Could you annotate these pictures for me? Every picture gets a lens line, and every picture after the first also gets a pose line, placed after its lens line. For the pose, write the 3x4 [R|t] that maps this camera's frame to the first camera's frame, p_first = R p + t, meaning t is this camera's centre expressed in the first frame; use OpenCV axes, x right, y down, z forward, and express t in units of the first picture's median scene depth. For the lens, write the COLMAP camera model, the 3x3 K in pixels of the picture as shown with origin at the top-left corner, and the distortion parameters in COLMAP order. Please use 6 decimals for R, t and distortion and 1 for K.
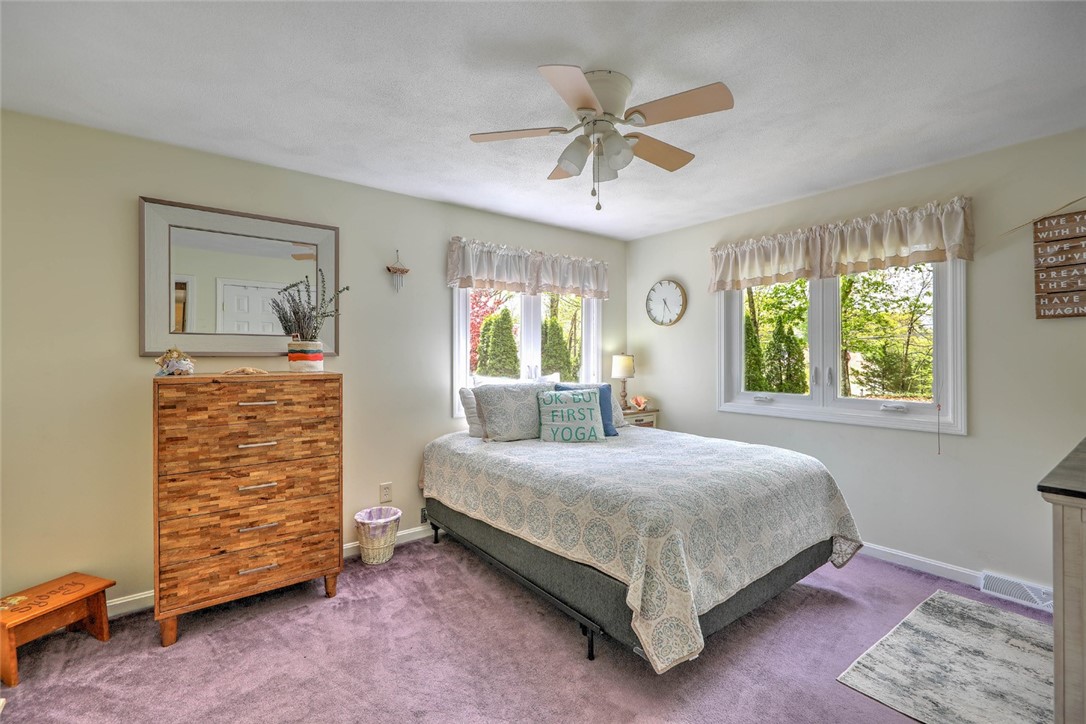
lens RADIAL K [[480.8, 0, 543.0], [0, 480.8, 362.0], [0, 0, 1]] dist [0.000600, 0.000036]
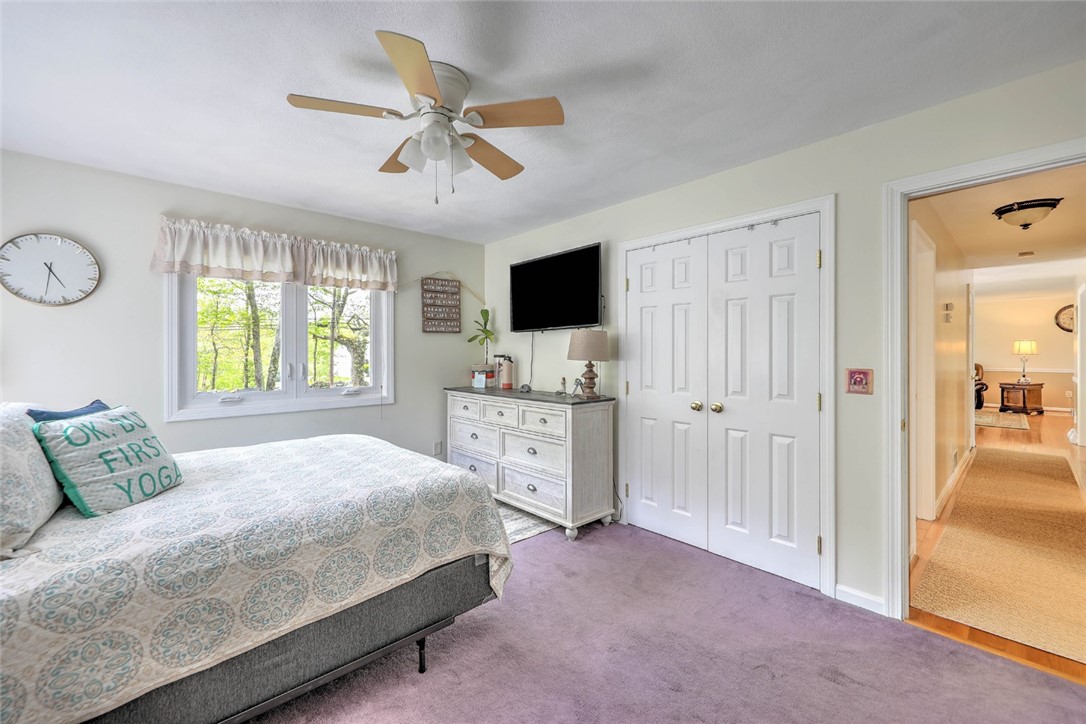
lens RADIAL K [[439.7, 0, 544.5], [0, 439.7, 351.4], [0, 0, 1]] dist [0.001675, 0.000005]
pose [[-0.084128, 0.003366, 0.996449, -0.586523], [0.012074, 0.999924, -0.002359, -0.007678], [-0.996382, 0.011832, -0.084162, 0.612091]]
